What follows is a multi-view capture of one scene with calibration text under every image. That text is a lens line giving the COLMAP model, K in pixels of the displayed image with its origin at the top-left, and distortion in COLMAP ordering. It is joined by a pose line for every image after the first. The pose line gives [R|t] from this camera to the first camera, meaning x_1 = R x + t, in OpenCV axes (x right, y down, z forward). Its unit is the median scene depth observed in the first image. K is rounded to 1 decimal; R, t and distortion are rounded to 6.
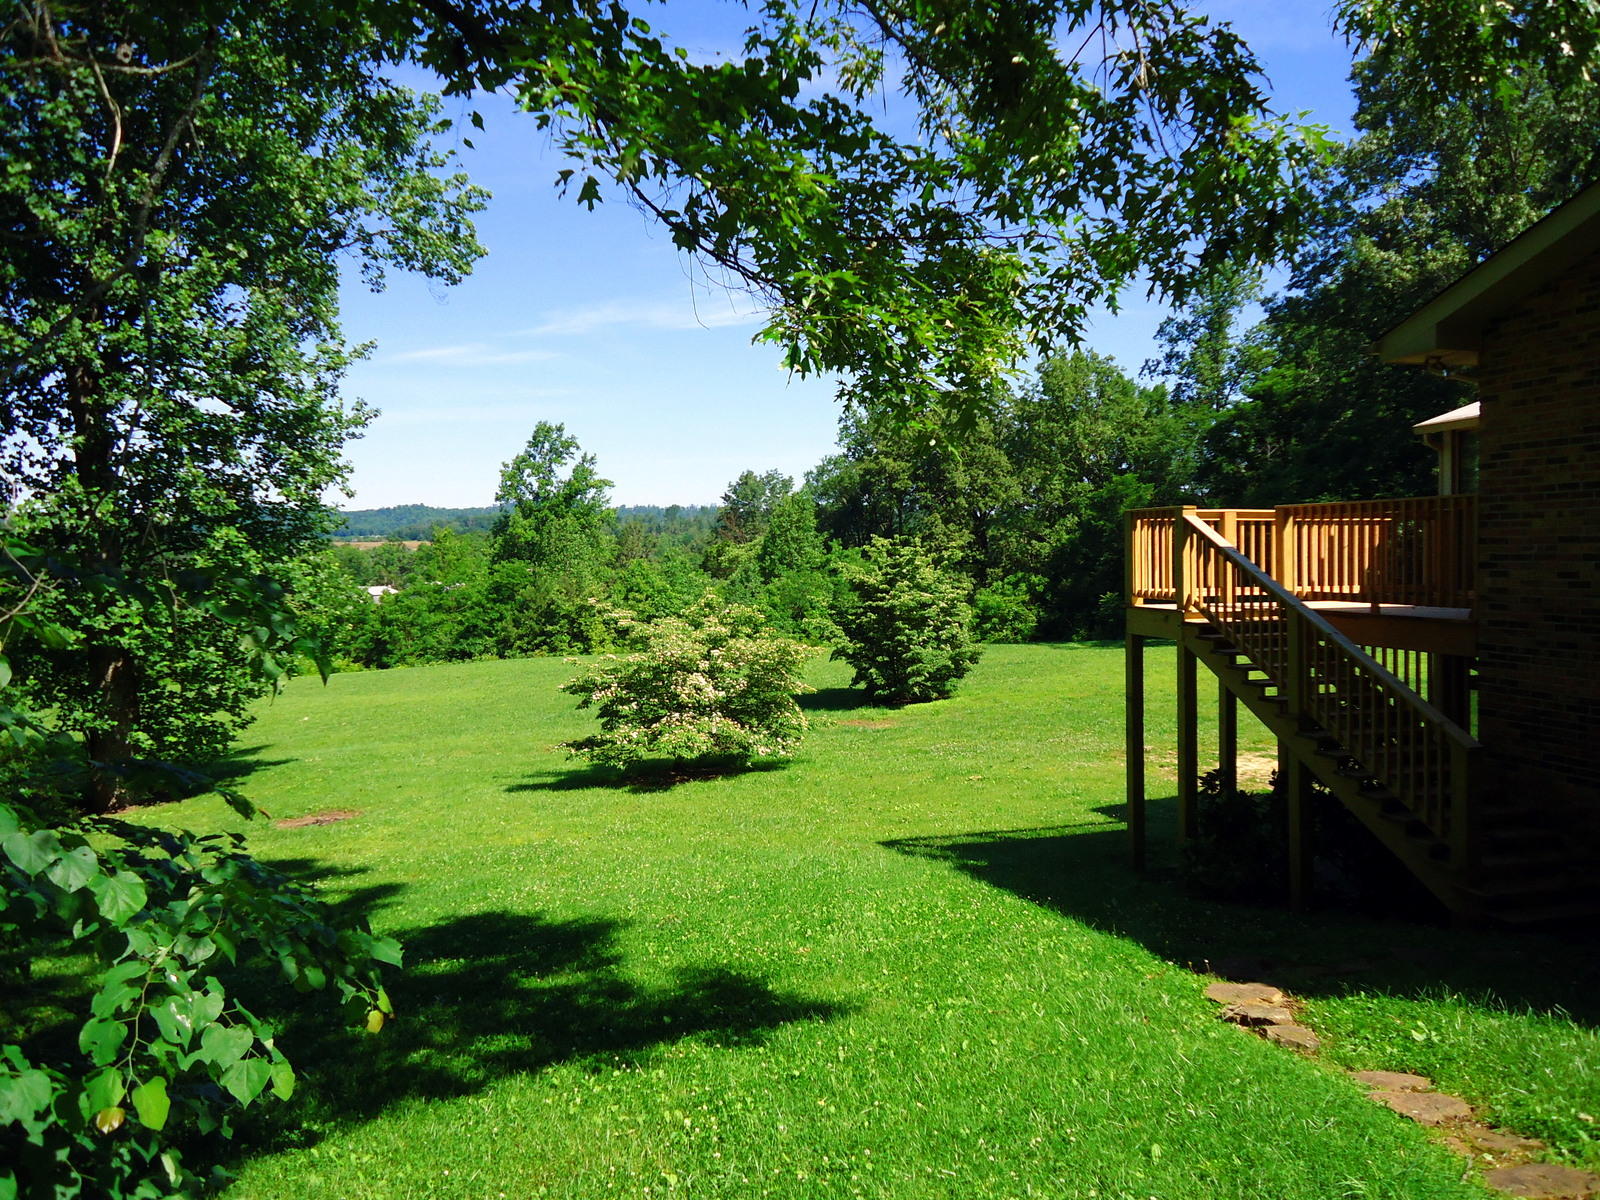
lens RADIAL K [[1201.8, 0, 800.0], [0, 1201.8, 600.0], [0, 0, 1]] dist [-0.000624, -0.002500]
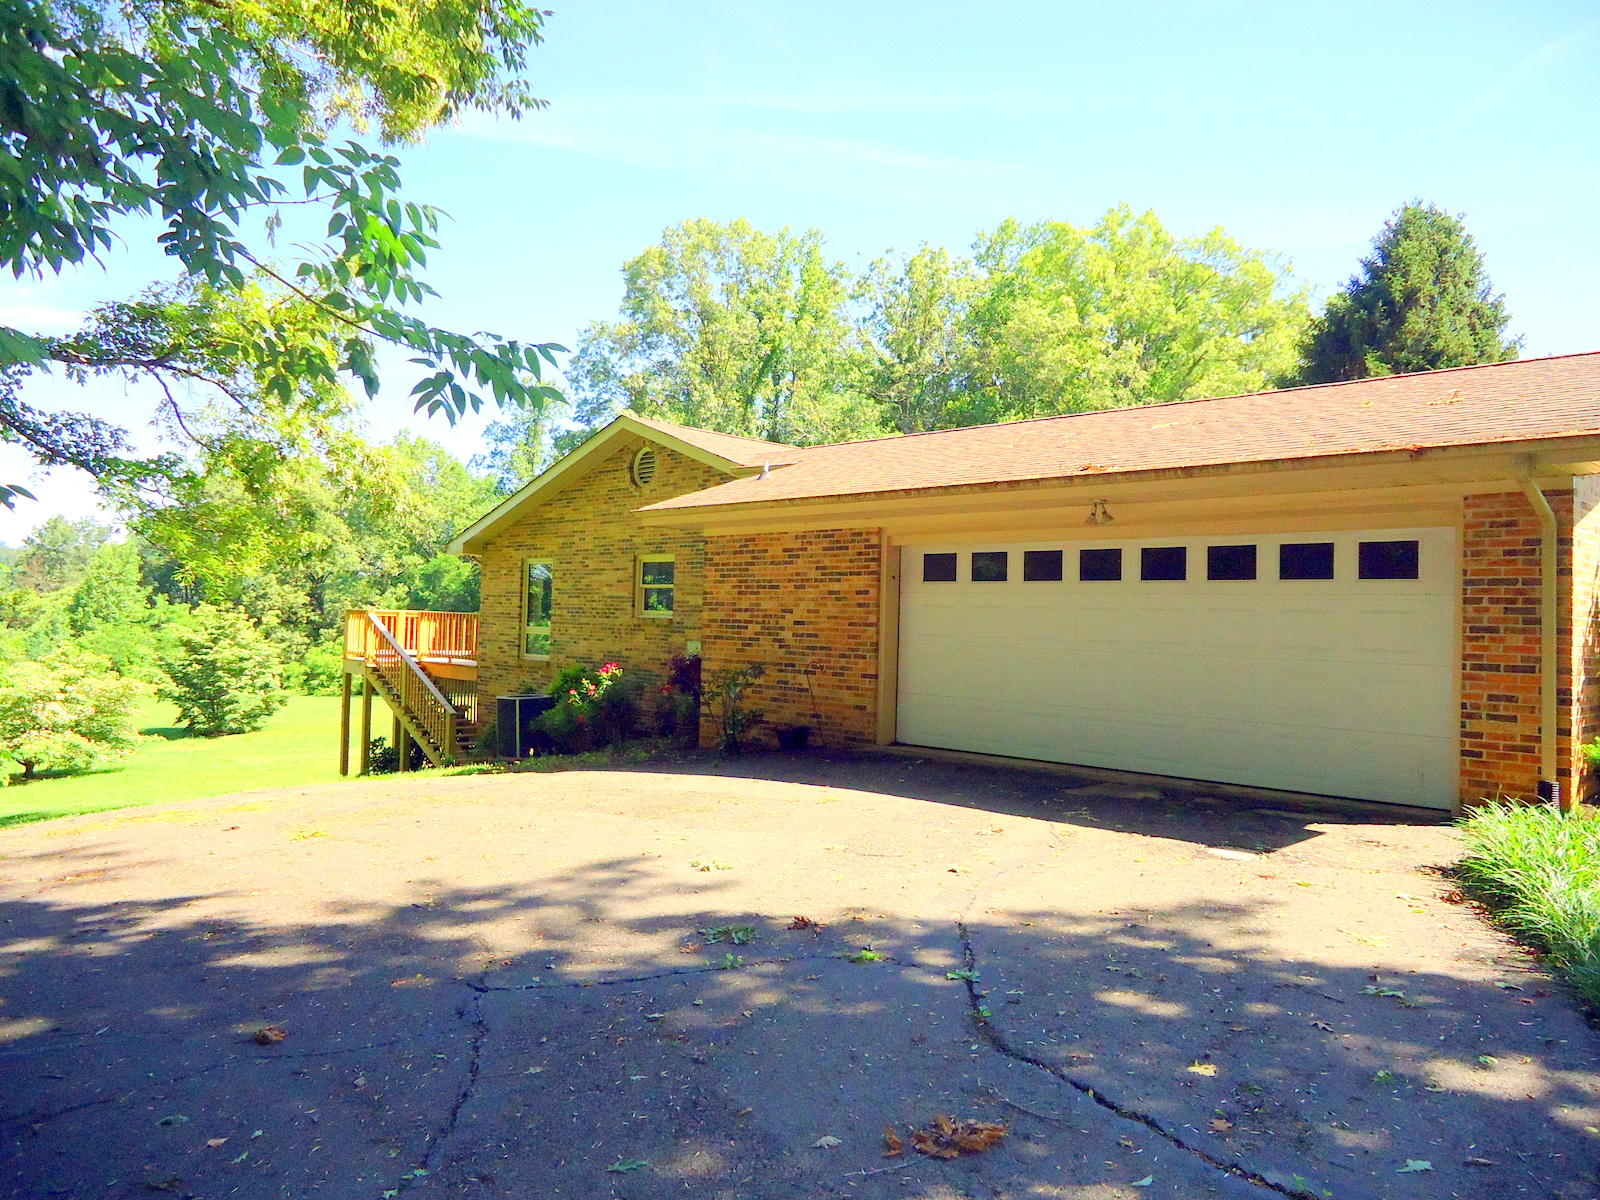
lens RADIAL K [[1201.8, 0, 800.0], [0, 1201.8, 600.0], [0, 0, 1]] dist [-0.000624, -0.002500]
pose [[0.865904, 0.049389, 0.497766, -0.022733], [-0.022820, 0.997978, -0.059323, 0.003550], [-0.499689, 0.040009, 0.865280, -0.402164]]
